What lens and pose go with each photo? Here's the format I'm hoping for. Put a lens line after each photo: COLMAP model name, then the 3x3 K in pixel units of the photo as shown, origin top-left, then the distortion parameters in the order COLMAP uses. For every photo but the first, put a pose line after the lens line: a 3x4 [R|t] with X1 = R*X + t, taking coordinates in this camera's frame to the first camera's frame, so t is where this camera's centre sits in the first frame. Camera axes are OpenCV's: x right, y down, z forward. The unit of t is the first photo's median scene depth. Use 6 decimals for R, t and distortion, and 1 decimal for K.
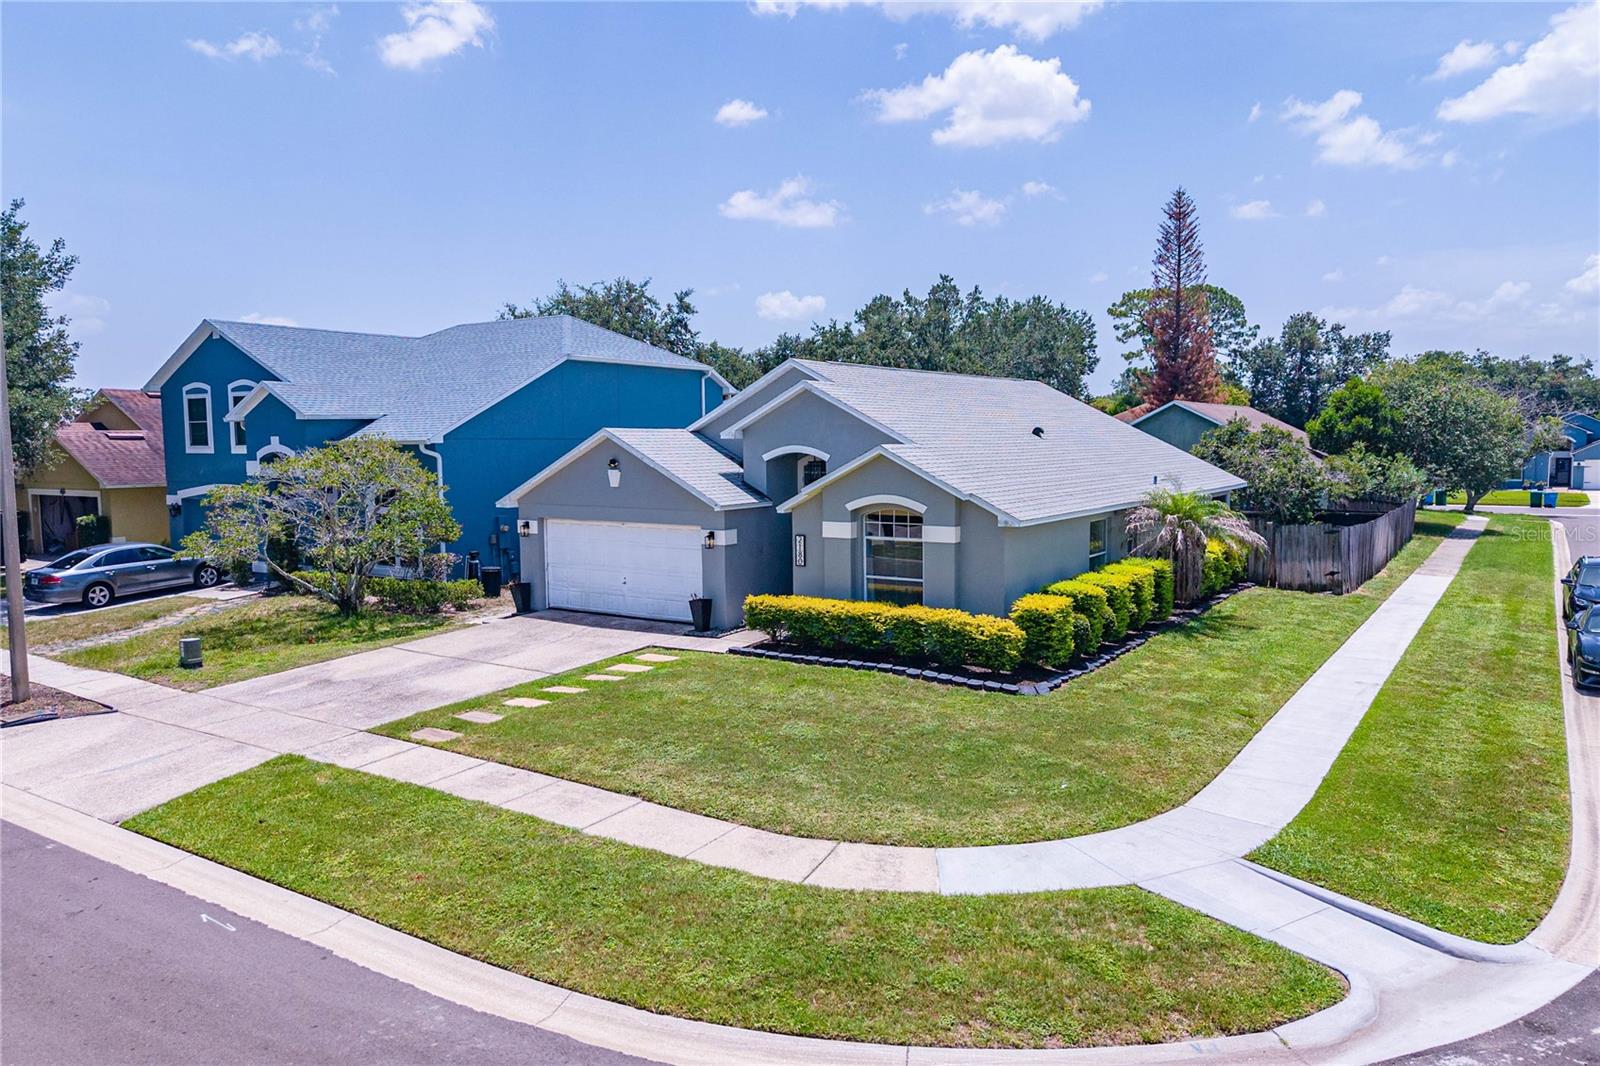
lens RADIAL K [[1103.2, 0, 800.0], [0, 1103.2, 533.0], [0, 0, 1]] dist [0.040348, -0.037852]
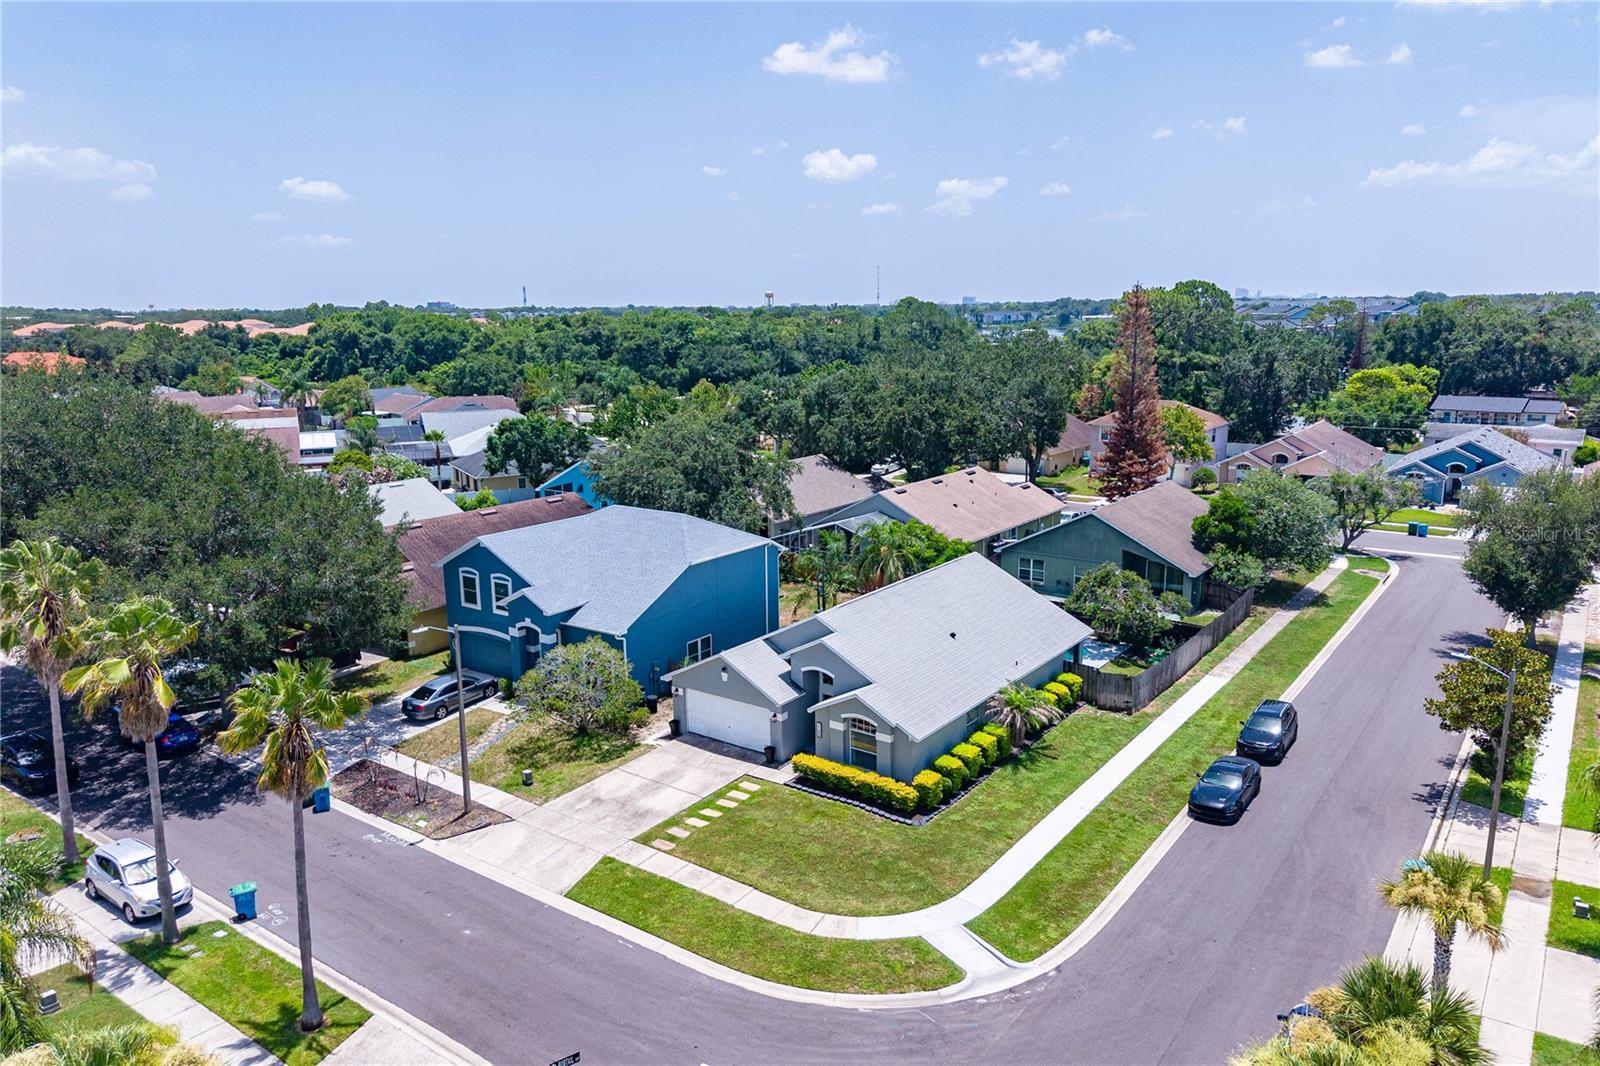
lens RADIAL K [[1103.2, 0, 800.0], [0, 1103.2, 533.0], [0, 0, 1]] dist [0.040348, -0.037852]
pose [[0.999061, 0.004261, -0.043108, 0.054464], [0.000853, 0.993024, 0.117906, -0.624547], [0.043310, -0.117832, 0.992089, -1.040380]]
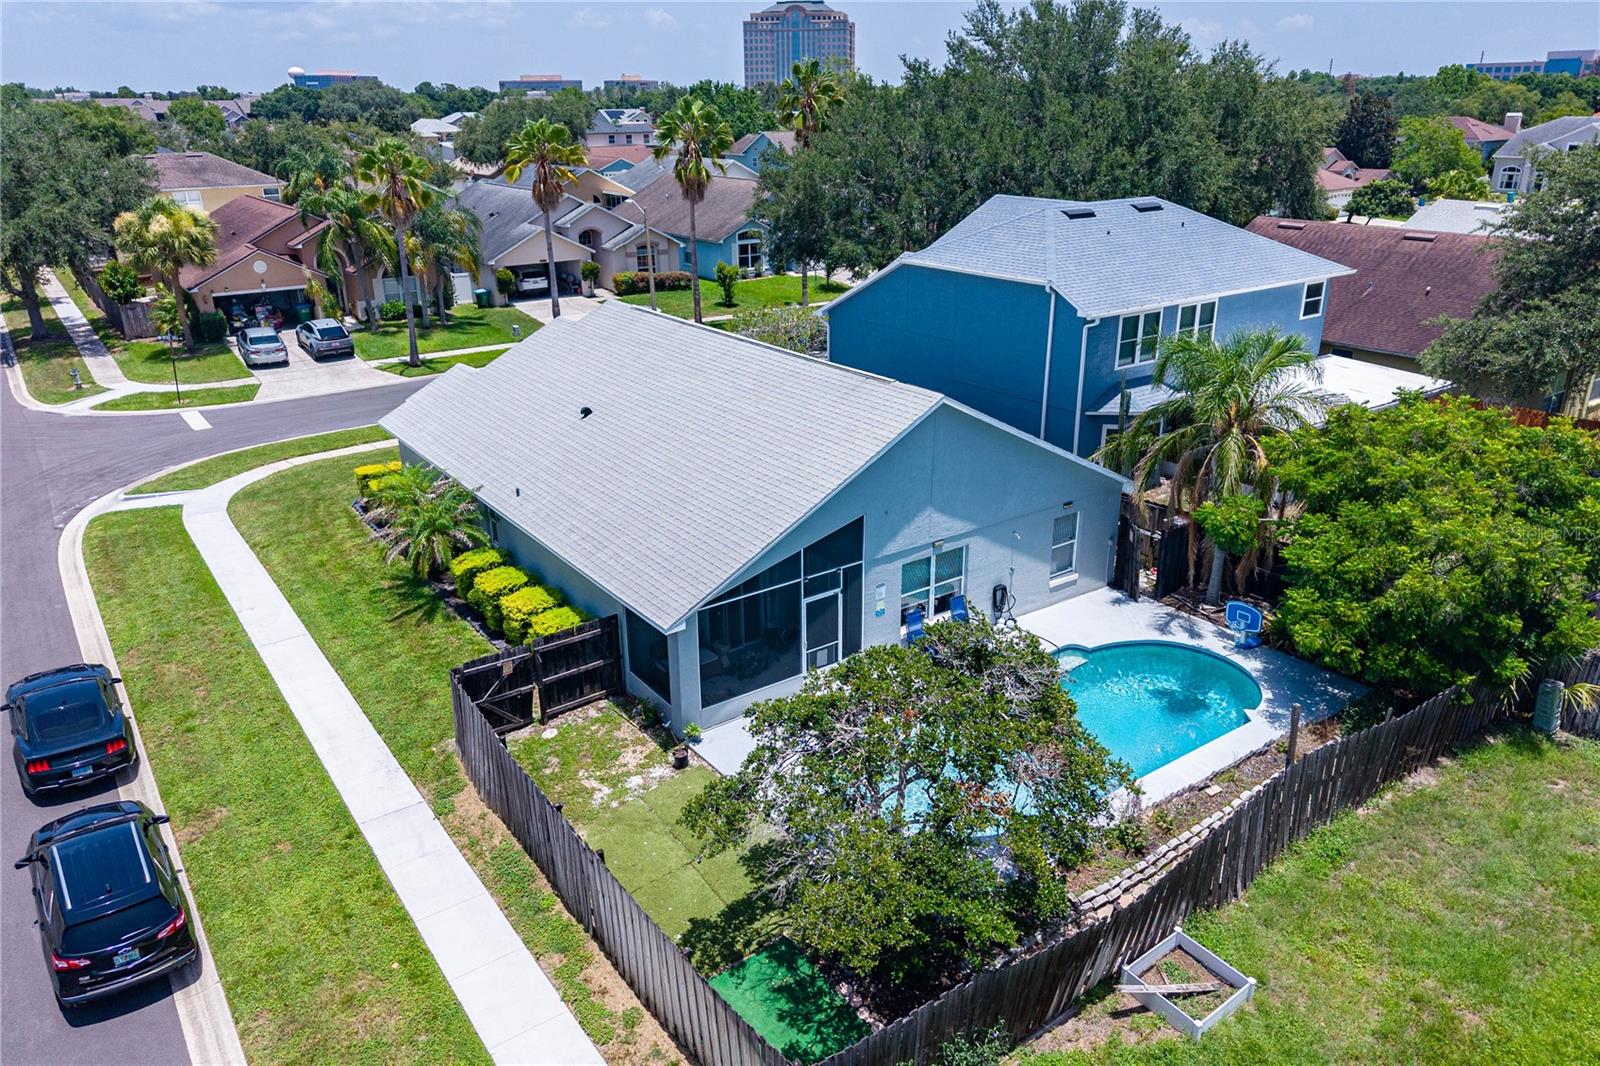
lens RADIAL K [[1124.4, 0, 807.6], [0, 1124.4, 534.2], [0, 0, 1]] dist [0.007772, 0.000266]
pose [[-0.354436, 0.349514, -0.867303, 1.413137], [-0.066326, 0.915784, 0.396156, -0.538520], [0.932725, 0.197936, -0.301405, 2.011603]]
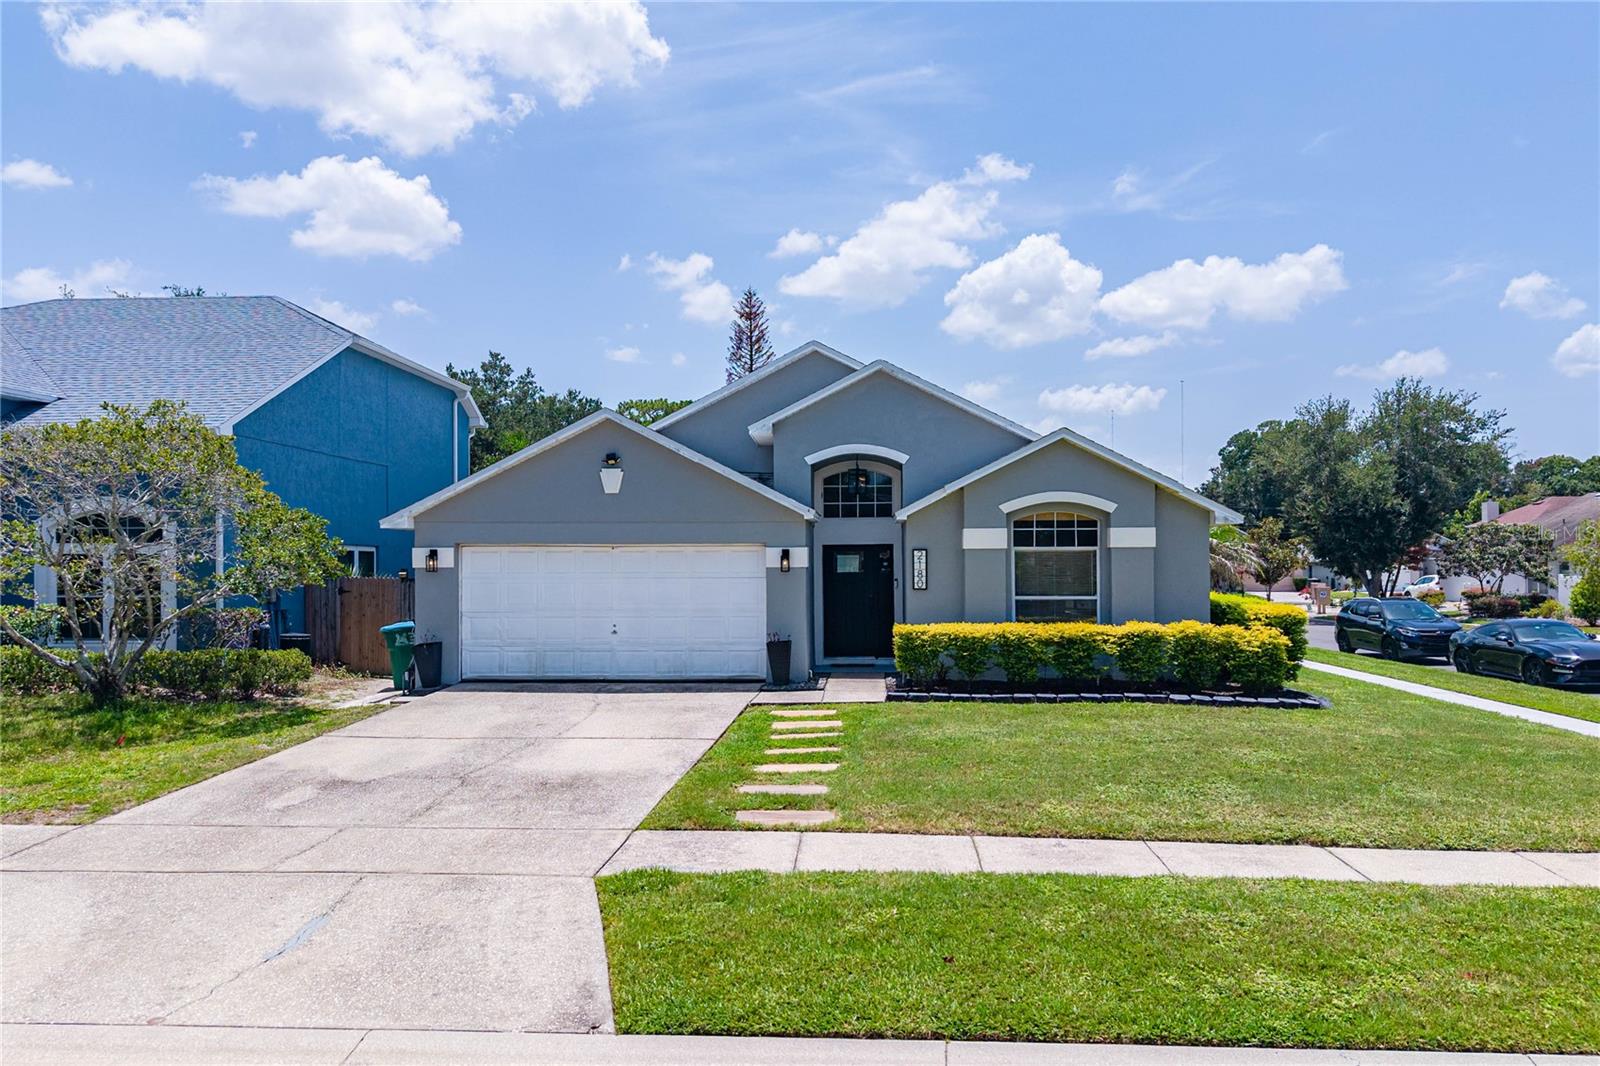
lens RADIAL K [[1159.1, 0, 796.0], [0, 1159.1, 554.6], [0, 0, 1]] dist [0.041706, -0.046030]
pose [[0.863826, 0.011434, 0.503660, -0.517699], [0.038840, 0.995255, -0.089209, 0.079765], [-0.502290, 0.096624, 0.859284, 0.367461]]
